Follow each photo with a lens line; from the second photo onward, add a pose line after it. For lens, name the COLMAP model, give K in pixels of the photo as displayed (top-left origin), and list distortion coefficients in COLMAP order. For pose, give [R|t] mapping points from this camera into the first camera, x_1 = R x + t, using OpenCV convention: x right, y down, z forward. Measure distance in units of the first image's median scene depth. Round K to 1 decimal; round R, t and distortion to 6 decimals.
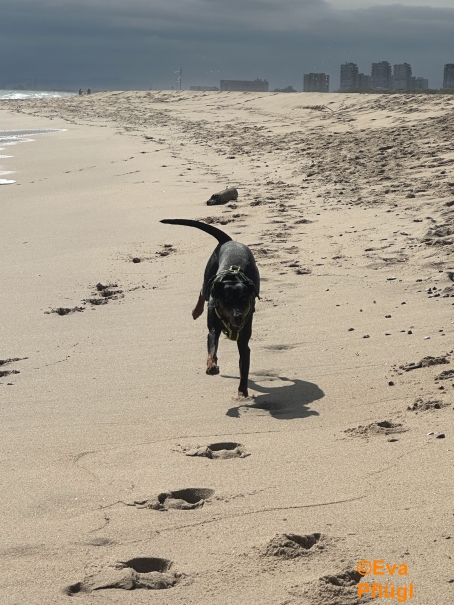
lens RADIAL K [[1801.0, 0, 226.9], [0, 1801.0, 313.3], [0, 0, 1]] dist [-0.586040, 17.545916]
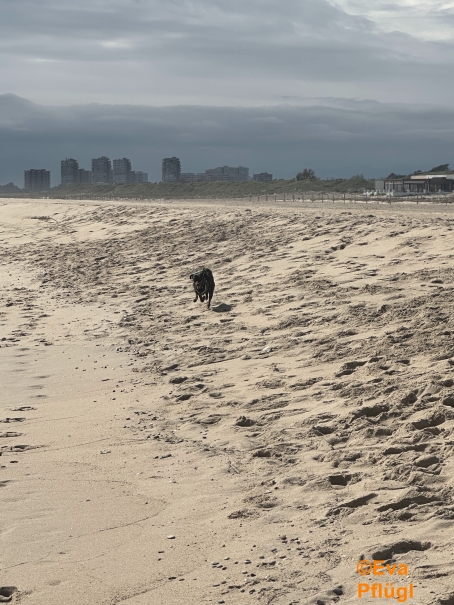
lens RADIAL K [[1801.0, 0, 226.9], [0, 1801.0, 313.3], [0, 0, 1]] dist [-0.586040, 17.545916]
pose [[0.987820, -0.034283, 0.151780, -0.024990], [0.042150, 0.997913, -0.048917, 0.019798], [-0.149786, 0.054719, 0.987203, -0.373731]]
